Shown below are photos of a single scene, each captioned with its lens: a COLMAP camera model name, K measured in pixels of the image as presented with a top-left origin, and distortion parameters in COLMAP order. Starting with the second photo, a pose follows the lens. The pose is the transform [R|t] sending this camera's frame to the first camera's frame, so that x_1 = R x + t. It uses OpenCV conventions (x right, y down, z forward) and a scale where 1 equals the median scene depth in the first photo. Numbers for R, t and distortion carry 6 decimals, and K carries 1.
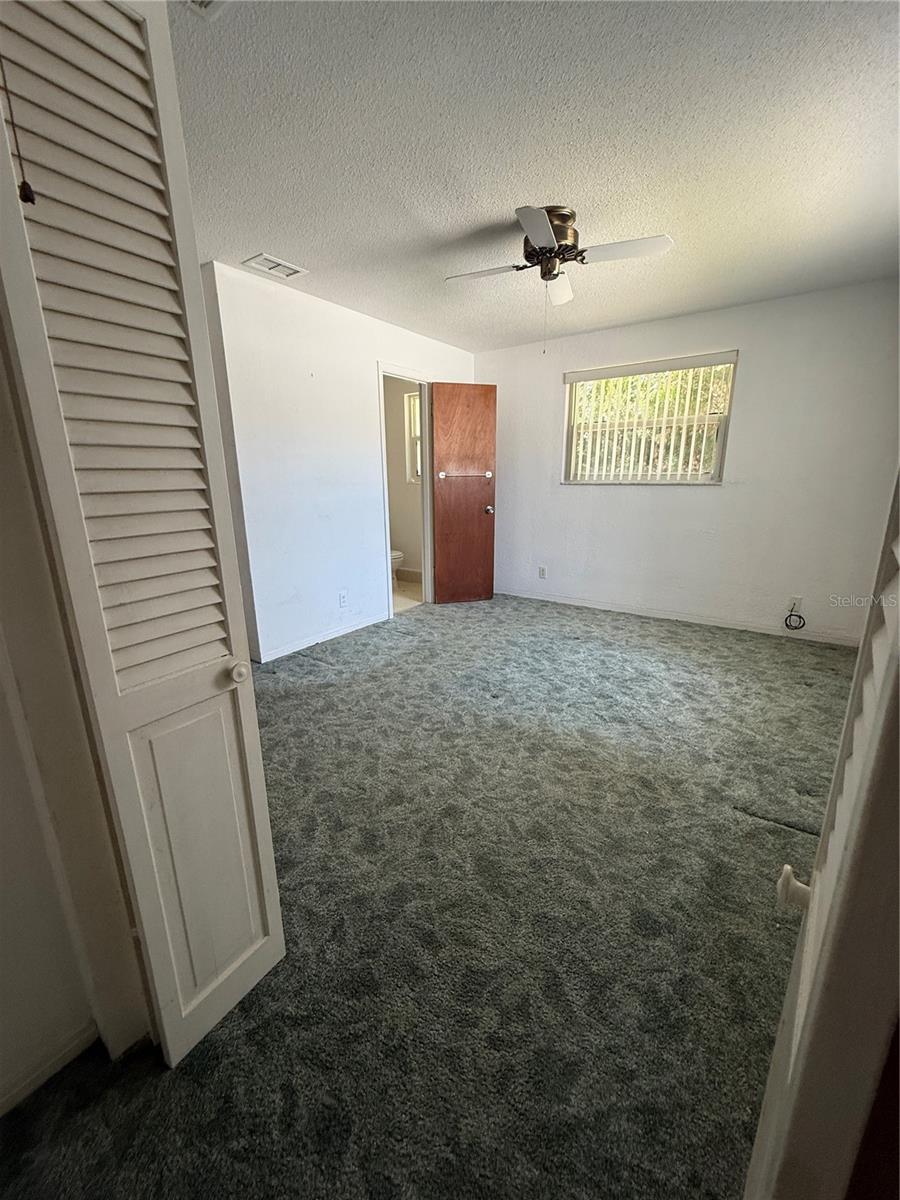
lens RADIAL K [[478.9, 0, 449.3], [0, 478.9, 599.3], [0, 0, 1]] dist [0.000003, 0.000365]
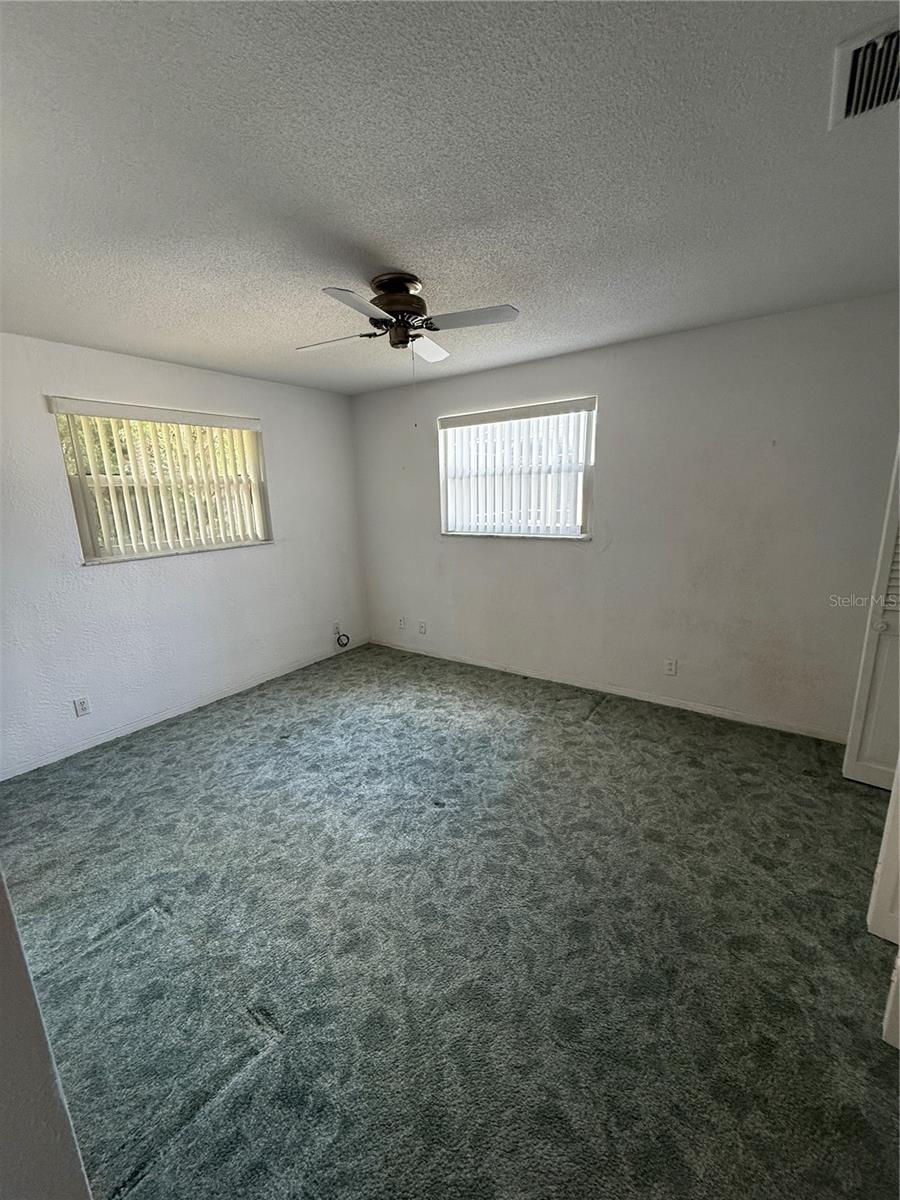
lens RADIAL K [[478.9, 0, 444.5], [0, 478.9, 600.5], [0, 0, 1]] dist [0.000003, 0.000365]
pose [[-0.000101, -0.215631, 0.976475, -0.554166], [0.282002, 0.936838, 0.206907, -0.263495], [-0.959414, 0.275388, 0.060713, 0.690477]]
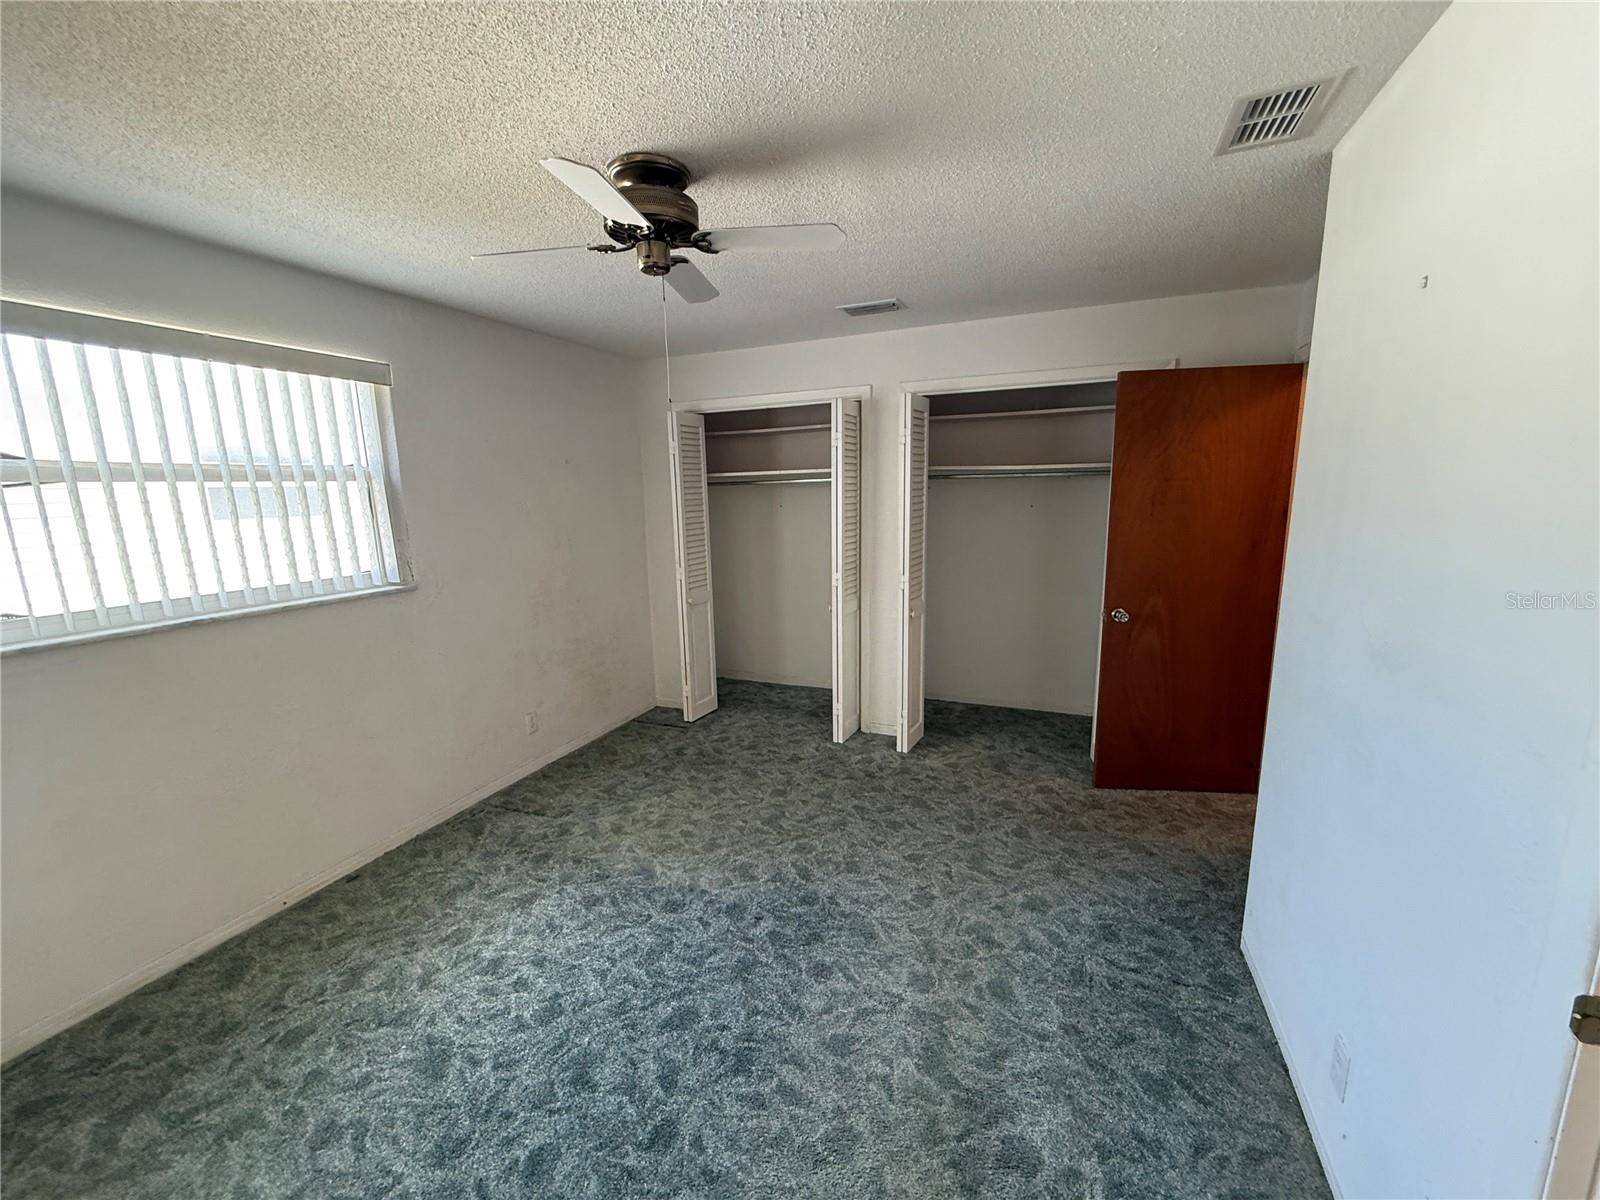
lens RADIAL K [[638.5, 0, 803.1], [0, 638.5, 605.2], [0, 0, 1]] dist [0.000003, 0.000365]
pose [[-0.974545, 0.073571, -0.211778, 0.155621], [-0.023361, 0.906156, 0.422298, -0.441898], [0.222973, 0.416496, -0.881371, 1.309084]]
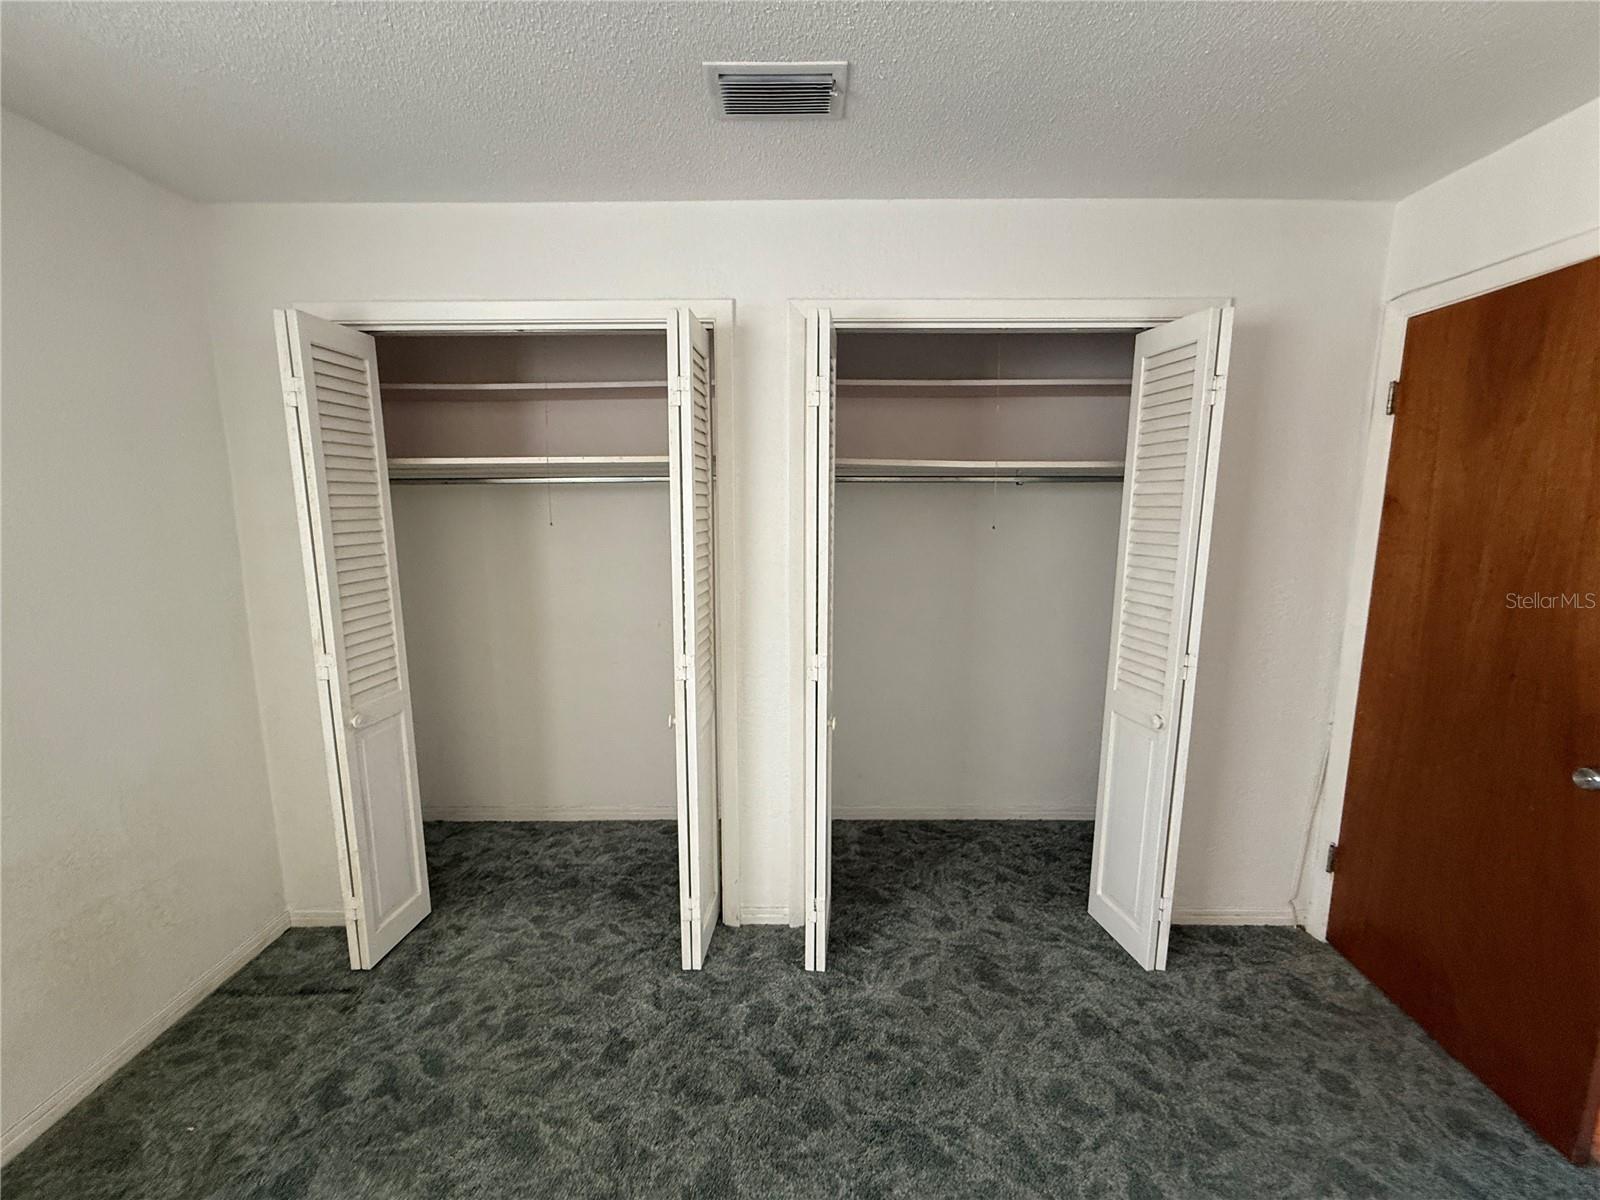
lens RADIAL K [[638.5, 0, 801.3], [0, 638.5, 603.7], [0, 0, 1]] dist [0.000003, 0.000365]
pose [[-0.814587, 0.103818, -0.570674, 0.094140], [-0.137776, 0.921064, 0.364224, -0.287837], [0.563440, 0.375318, -0.735983, 0.775330]]
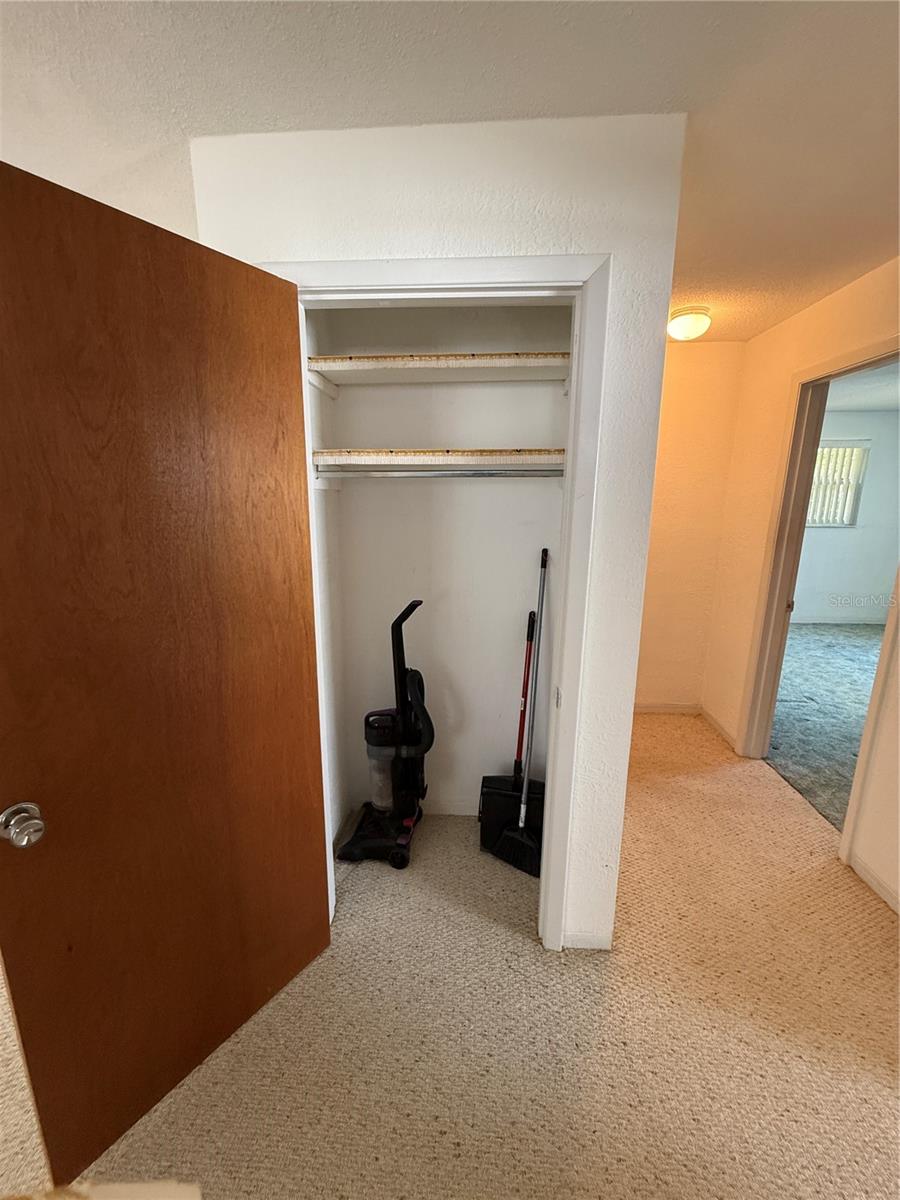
lens RADIAL K [[478.9, 0, 447.4], [0, 478.9, 597.5], [0, 0, 1]] dist [0.000003, 0.000365]
pose [[0.849205, -0.100185, 0.518473, -1.455617], [0.122975, 0.992363, -0.009666, -0.187724], [-0.513544, 0.071968, 0.855040, 0.453280]]
